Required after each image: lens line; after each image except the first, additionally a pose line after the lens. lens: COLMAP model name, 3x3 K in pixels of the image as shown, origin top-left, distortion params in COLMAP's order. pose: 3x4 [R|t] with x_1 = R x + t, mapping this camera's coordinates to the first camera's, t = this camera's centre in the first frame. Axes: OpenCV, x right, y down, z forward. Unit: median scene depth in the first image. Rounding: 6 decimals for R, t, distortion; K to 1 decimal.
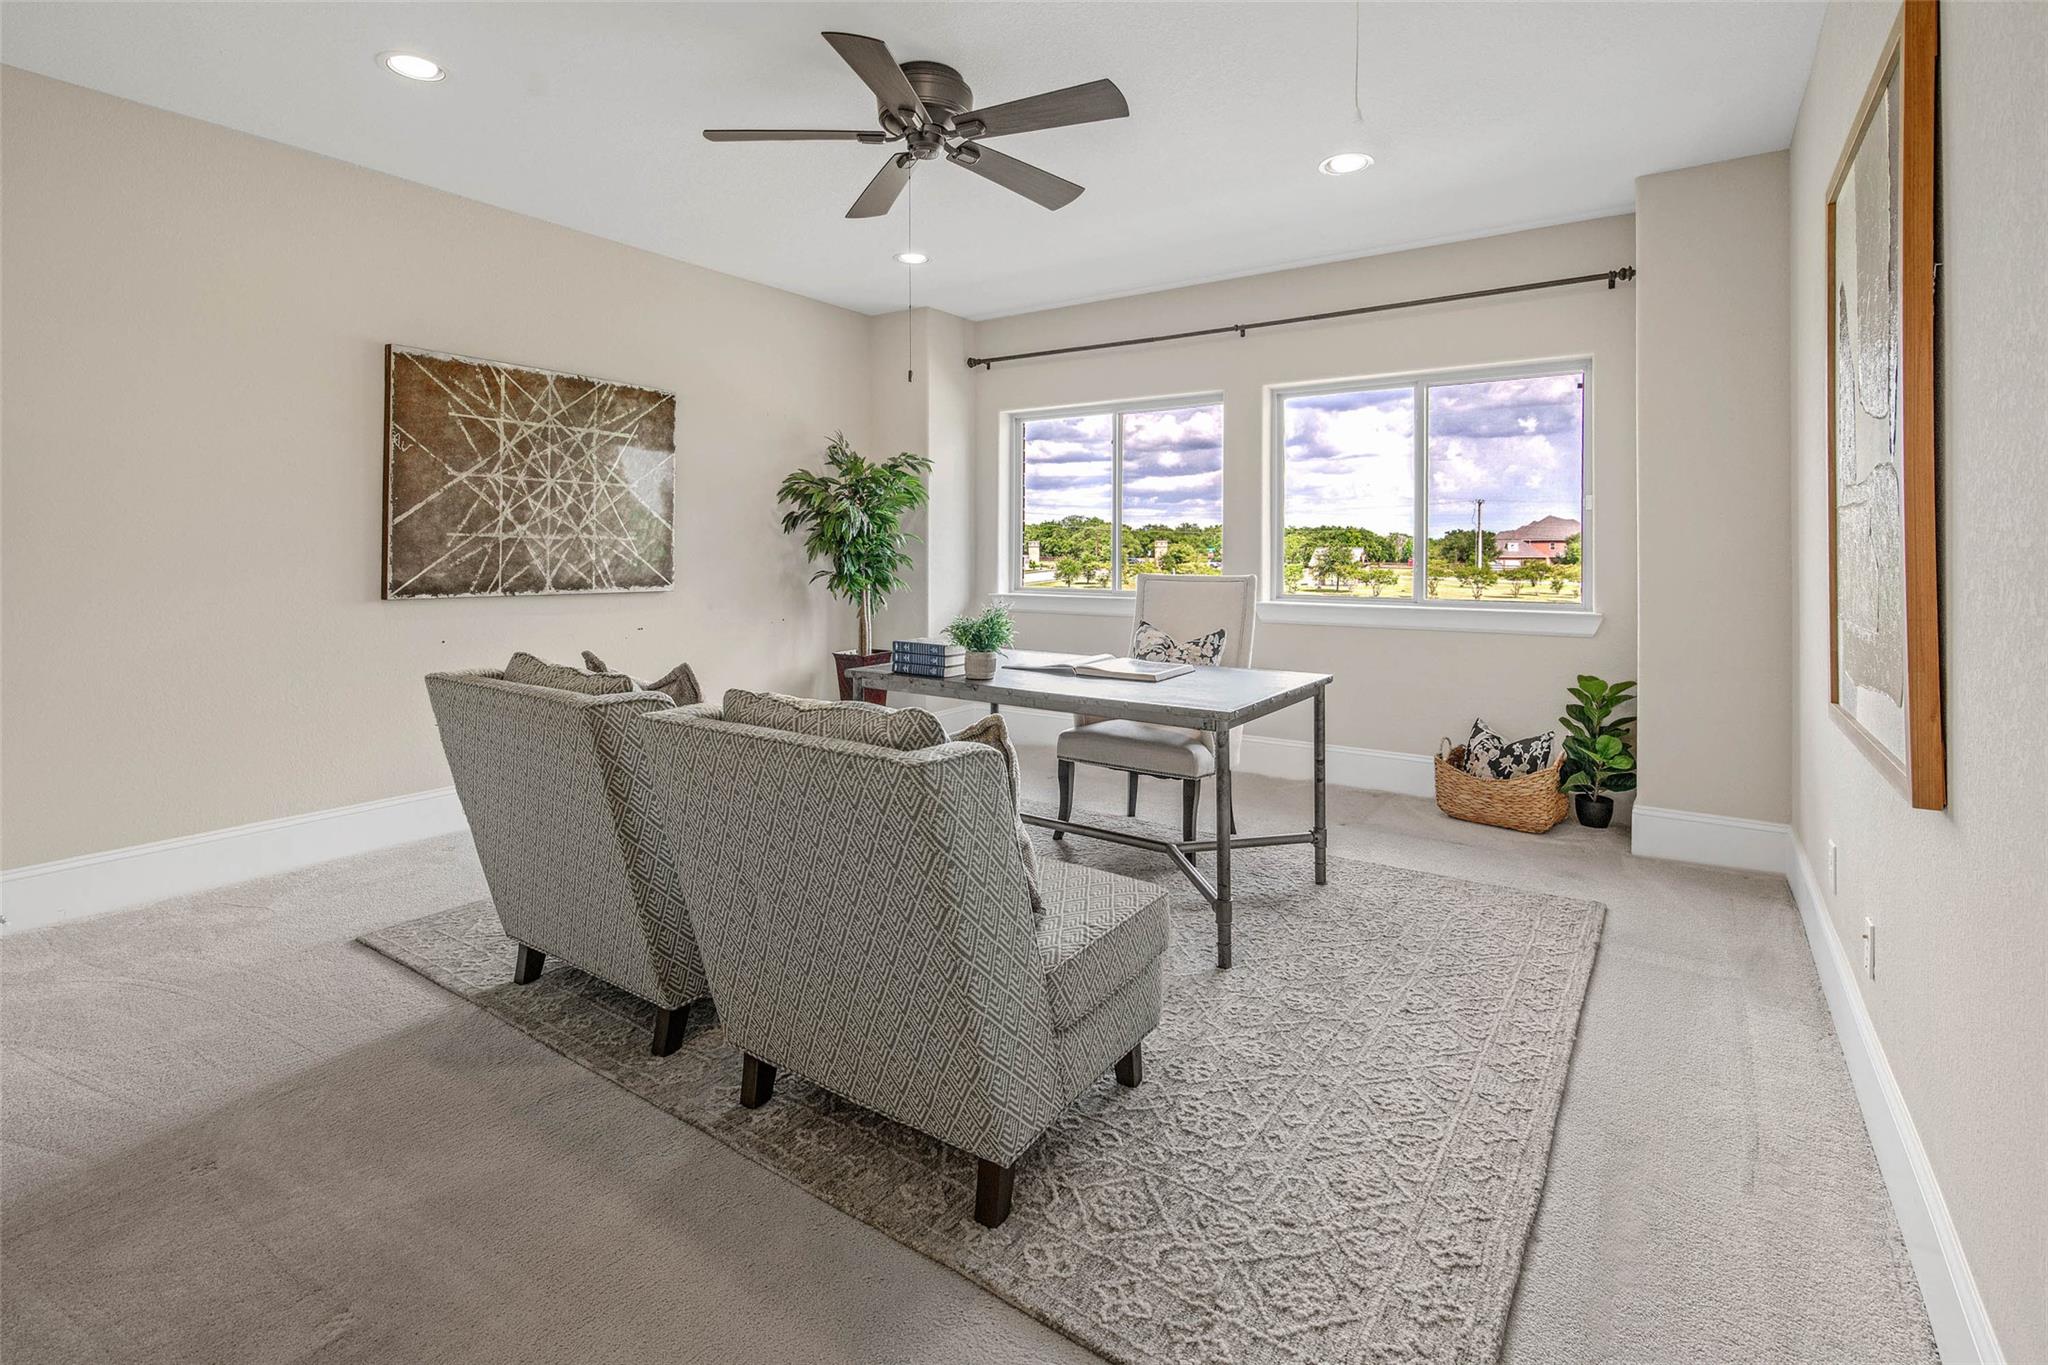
lens RADIAL K [[946.2, 0, 1024.0], [0, 946.2, 682.5], [0, 0, 1]] dist [0.000251, 0.000045]
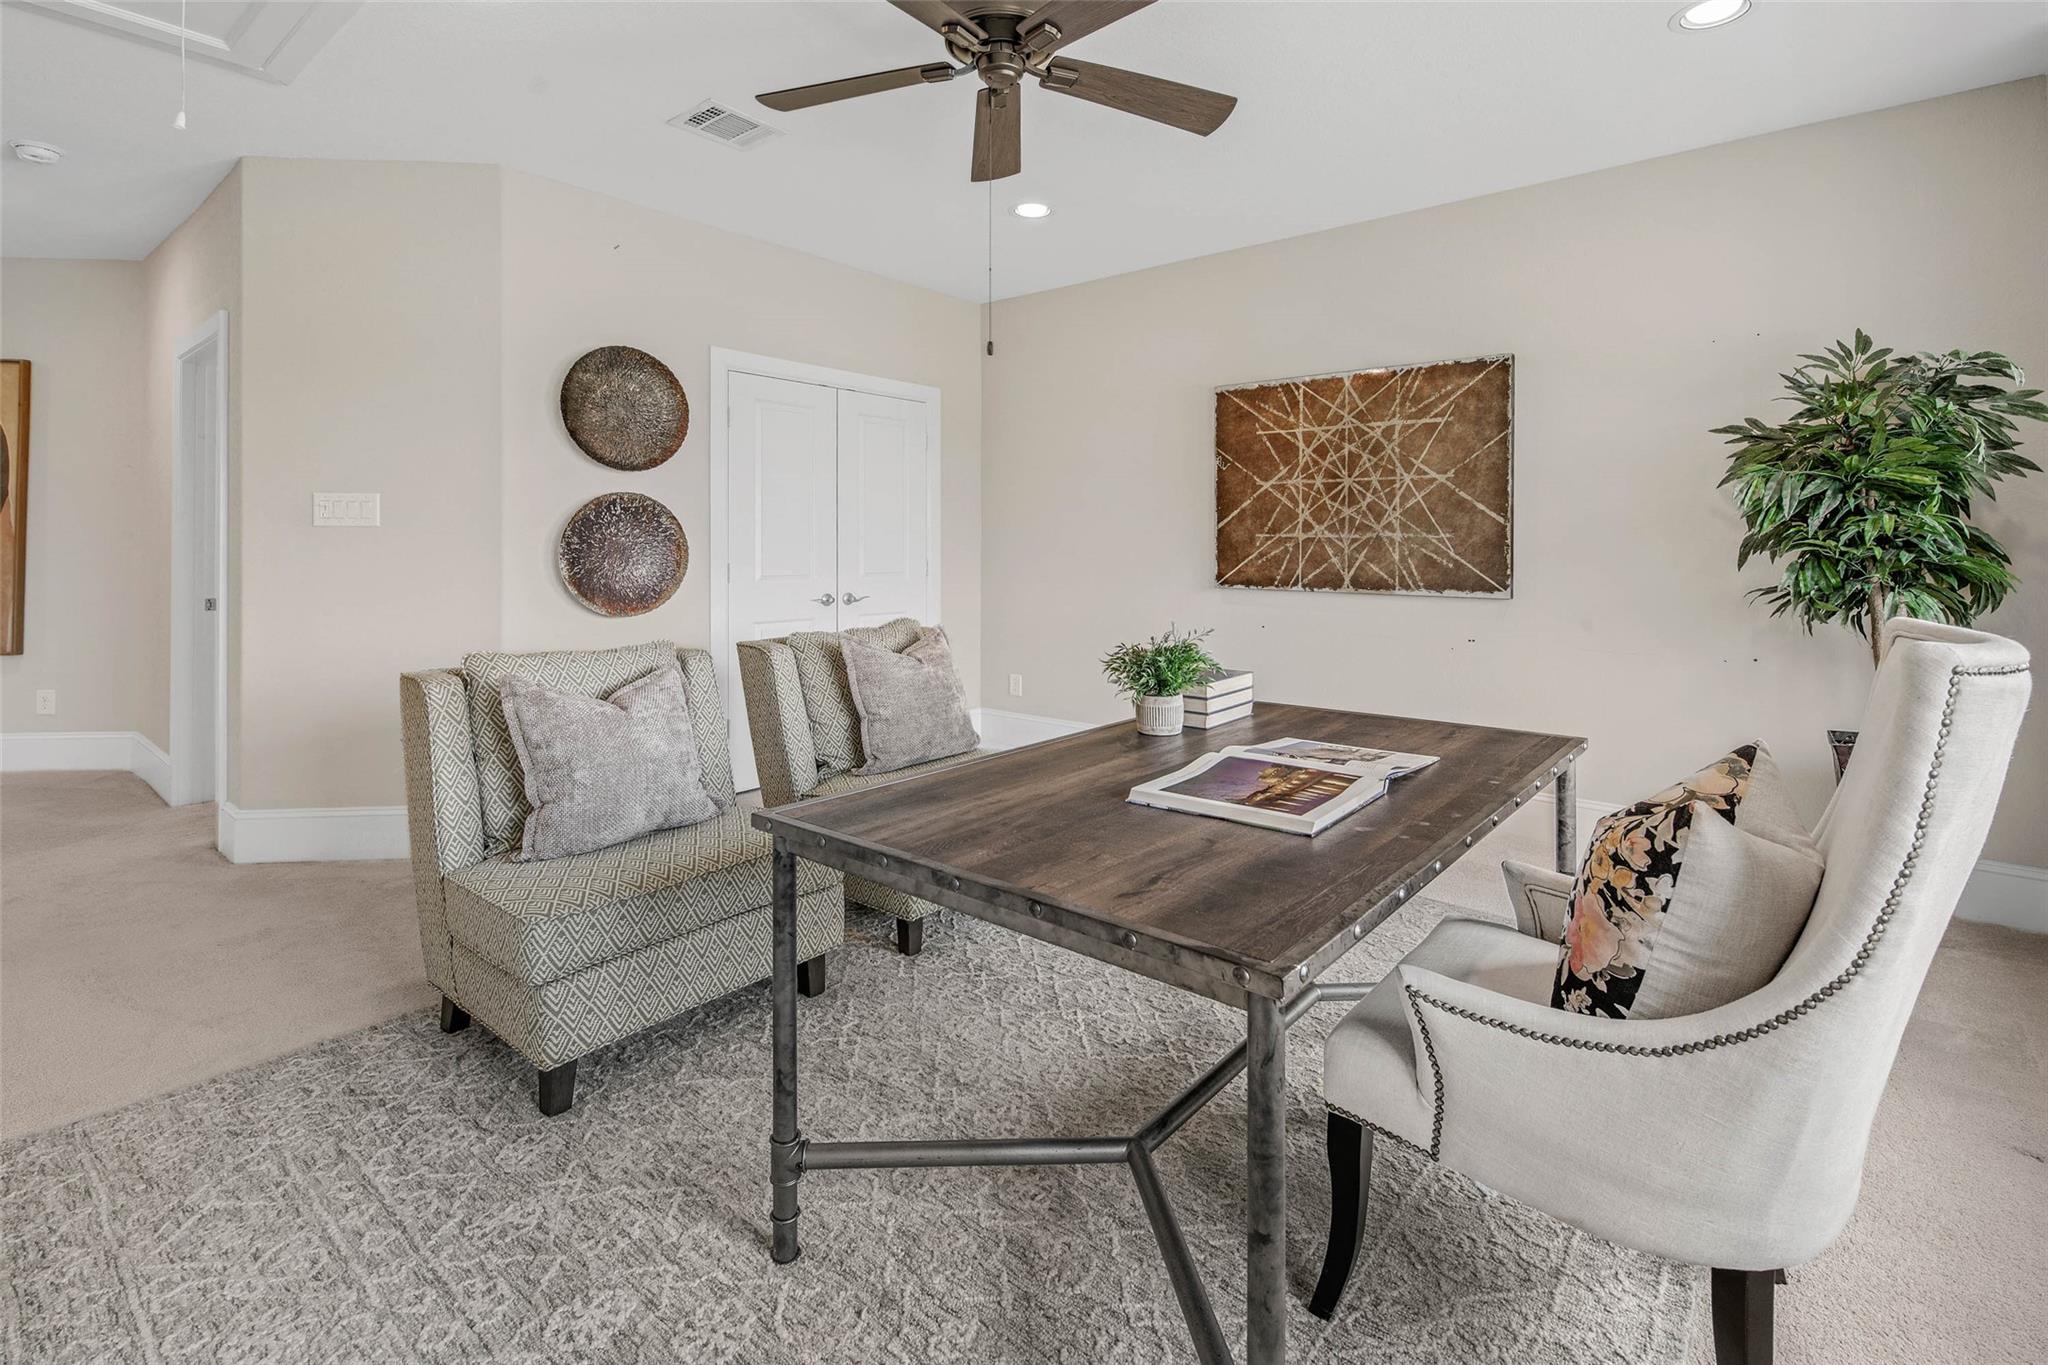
lens RADIAL K [[946.2, 0, 1024.0], [0, 946.2, 682.5], [0, 0, 1]] dist [0.000251, 0.000045]
pose [[-0.093125, 0.119576, -0.988448, 0.570247], [-0.151163, 0.979556, 0.132742, -0.083944], [0.984113, 0.161778, -0.073146, 0.777459]]
